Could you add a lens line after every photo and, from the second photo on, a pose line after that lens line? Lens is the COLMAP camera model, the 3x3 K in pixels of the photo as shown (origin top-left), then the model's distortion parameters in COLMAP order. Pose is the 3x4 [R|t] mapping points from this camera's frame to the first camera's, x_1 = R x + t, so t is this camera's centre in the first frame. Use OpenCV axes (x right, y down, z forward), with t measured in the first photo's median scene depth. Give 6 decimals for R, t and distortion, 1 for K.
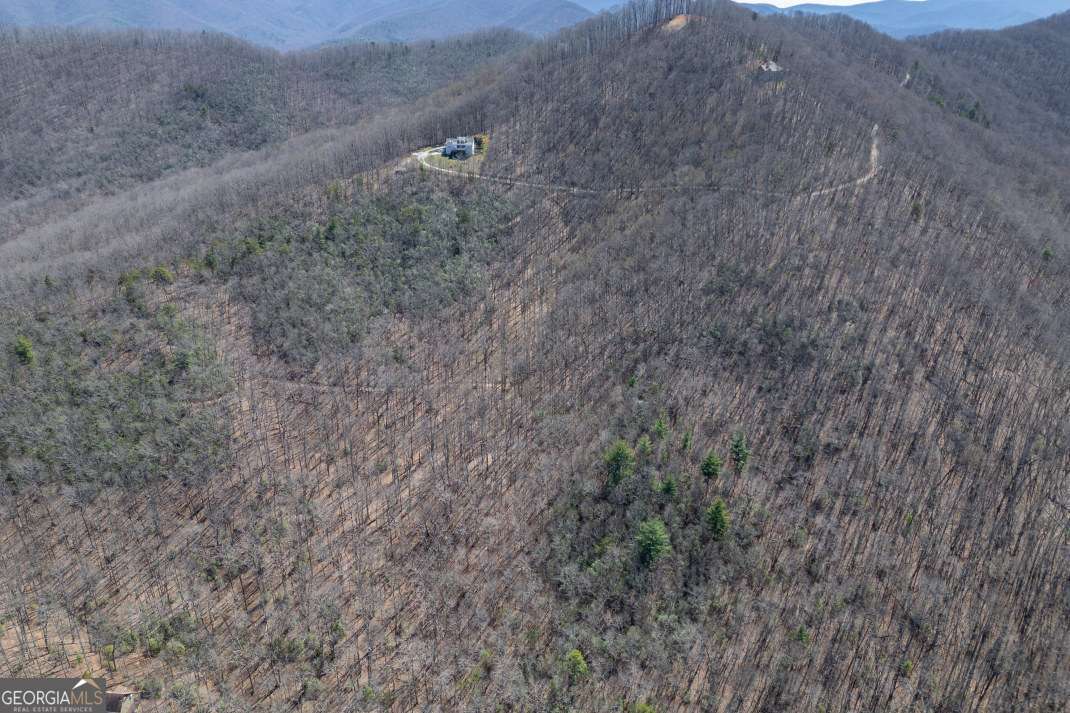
lens RADIAL K [[739.2, 0, 533.0], [0, 739.2, 360.8], [0, 0, 1]] dist [0.081601, -0.078374]
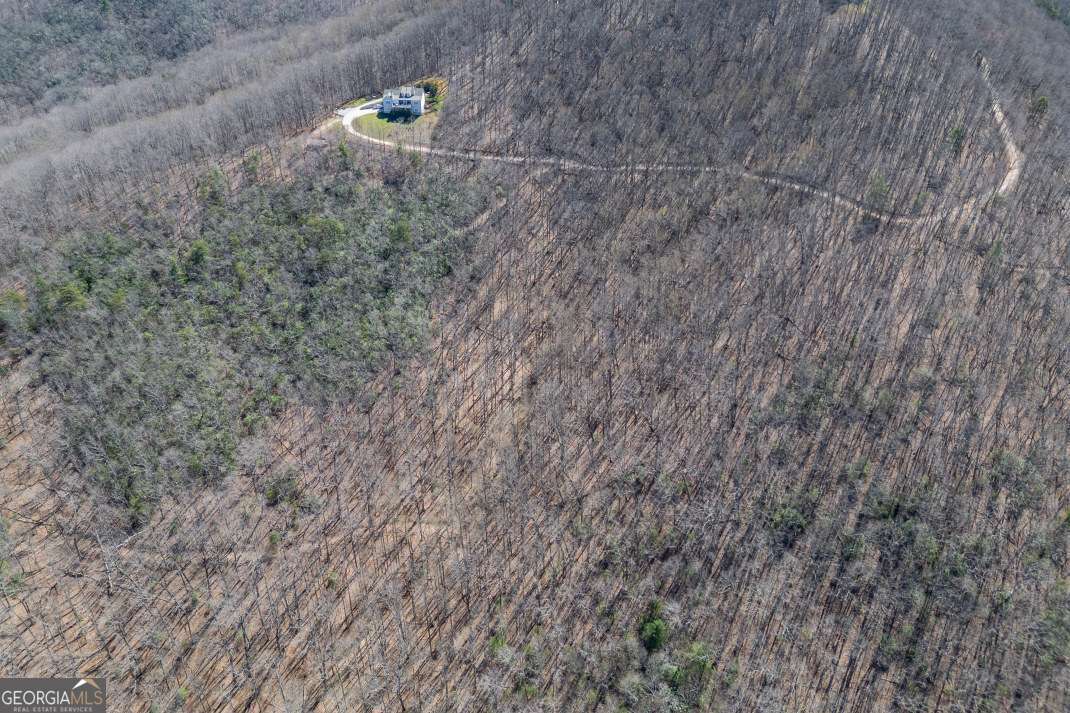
lens RADIAL K [[739.2, 0, 533.0], [0, 739.2, 360.8], [0, 0, 1]] dist [0.081601, -0.078374]
pose [[0.999796, 0.010390, 0.017317, 0.014629], [-0.012876, 0.988562, 0.150265, -0.154699], [-0.015558, -0.150457, 0.988494, 0.265752]]
